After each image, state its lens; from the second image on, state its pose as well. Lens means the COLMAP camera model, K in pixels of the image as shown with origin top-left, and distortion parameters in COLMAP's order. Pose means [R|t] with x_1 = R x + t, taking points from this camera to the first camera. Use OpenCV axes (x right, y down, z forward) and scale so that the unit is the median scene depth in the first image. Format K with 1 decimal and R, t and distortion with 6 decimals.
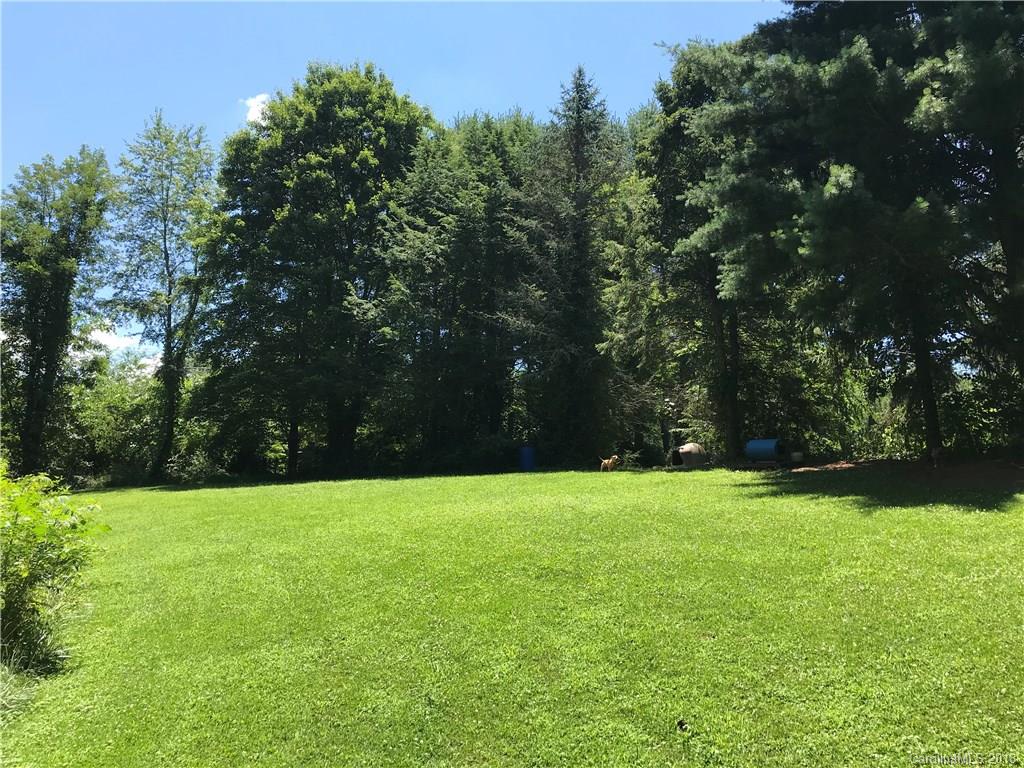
lens RADIAL K [[821.6, 0, 506.0], [0, 821.6, 378.3], [0, 0, 1]] dist [0.014272, 0.006081]
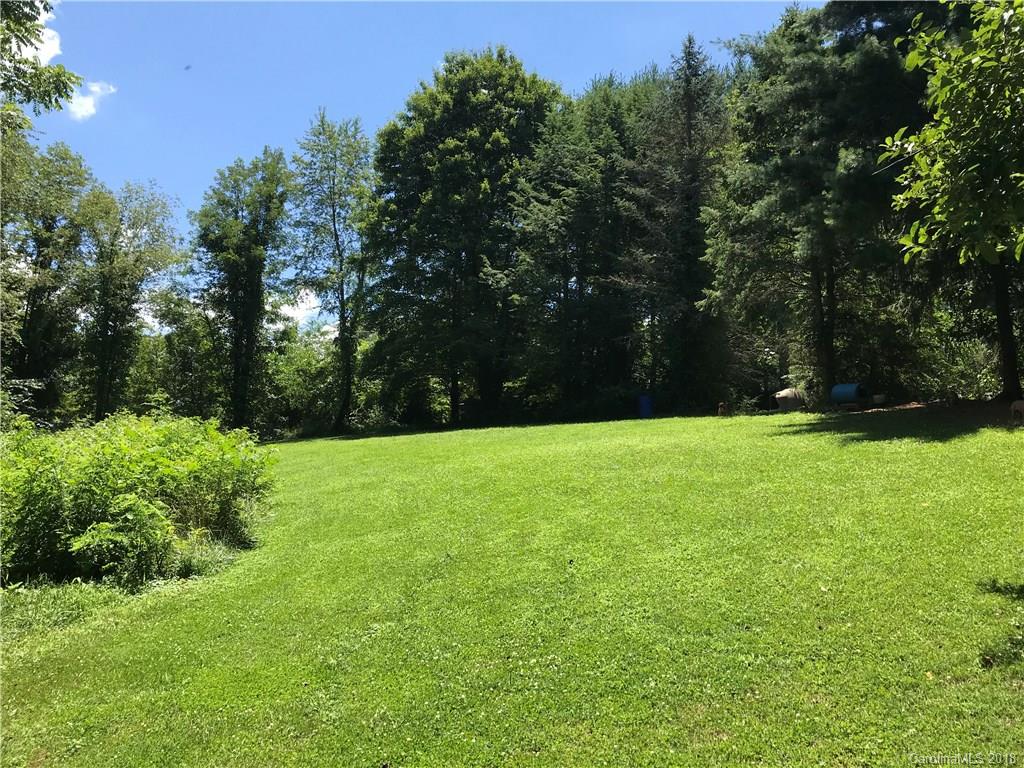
lens RADIAL K [[821.6, 0, 519.4], [0, 821.6, 384.3], [0, 0, 1]] dist [0.014272, 0.006081]
pose [[0.979963, -0.029190, -0.197027, 0.070263], [0.042931, 0.996907, 0.065832, -0.010790], [0.194496, -0.072972, 0.978185, -0.105173]]
